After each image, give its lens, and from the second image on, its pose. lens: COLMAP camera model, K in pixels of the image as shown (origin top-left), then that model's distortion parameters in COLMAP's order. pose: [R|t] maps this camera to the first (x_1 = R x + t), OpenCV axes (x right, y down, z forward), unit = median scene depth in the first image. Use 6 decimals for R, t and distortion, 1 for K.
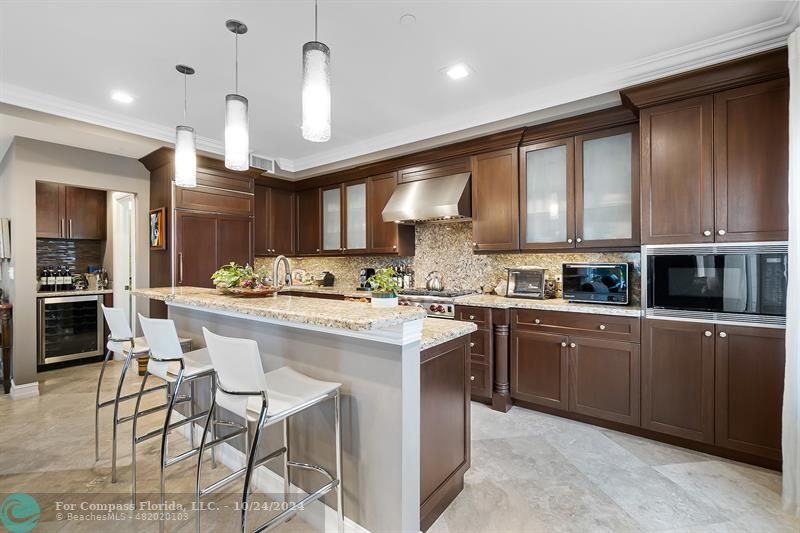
lens RADIAL K [[350.8, 0, 392.7], [0, 350.8, 263.1], [0, 0, 1]] dist [0.001821, -0.000474]
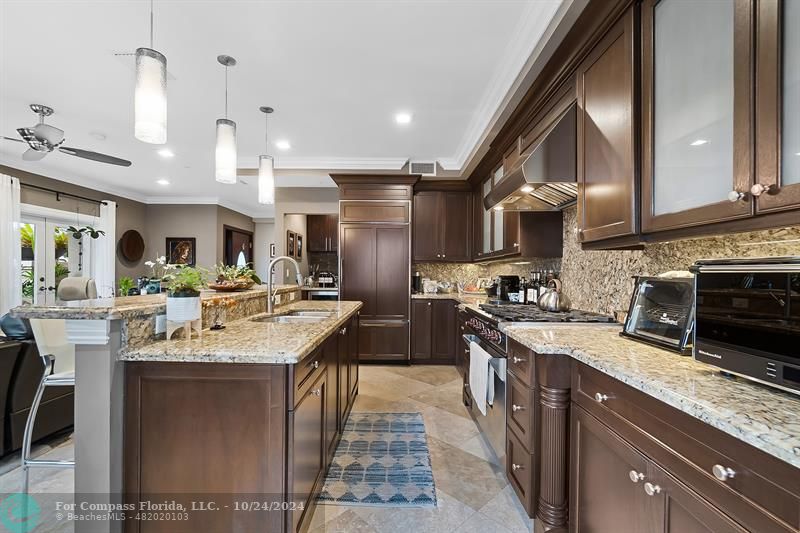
lens RADIAL K [[350.8, 0, 384.5], [0, 350.8, 271.4], [0, 0, 1]] dist [0.001821, -0.000474]
pose [[0.583968, 0.007382, -0.811743, 0.417703], [-0.011389, 0.999935, 0.000899, 0.009629], [0.811697, 0.008720, 0.584014, 0.368770]]
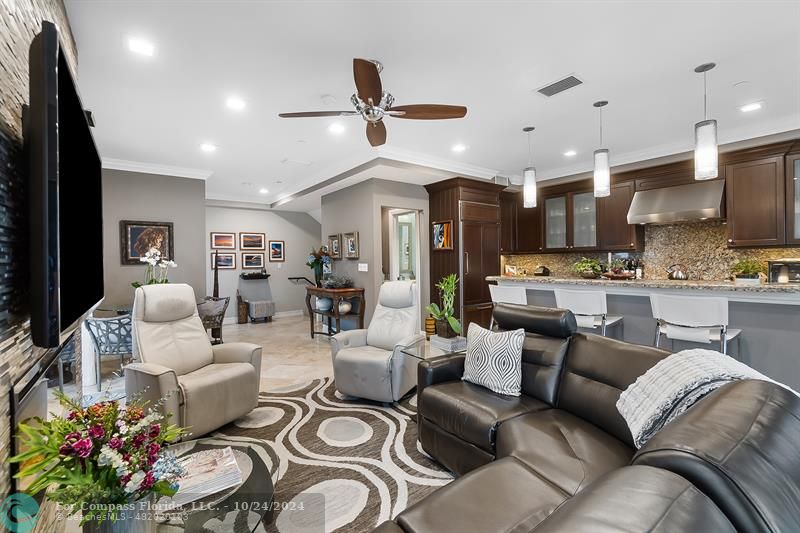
lens RADIAL K [[350.8, 0, 400.5], [0, 350.8, 260.5], [0, 0, 1]] dist [0.001821, -0.000474]
pose [[0.964989, -0.011473, -0.262039, -0.433187], [0.011950, 0.999929, 0.000226, -0.000982], [0.262018, -0.003349, 0.965057, -0.351350]]
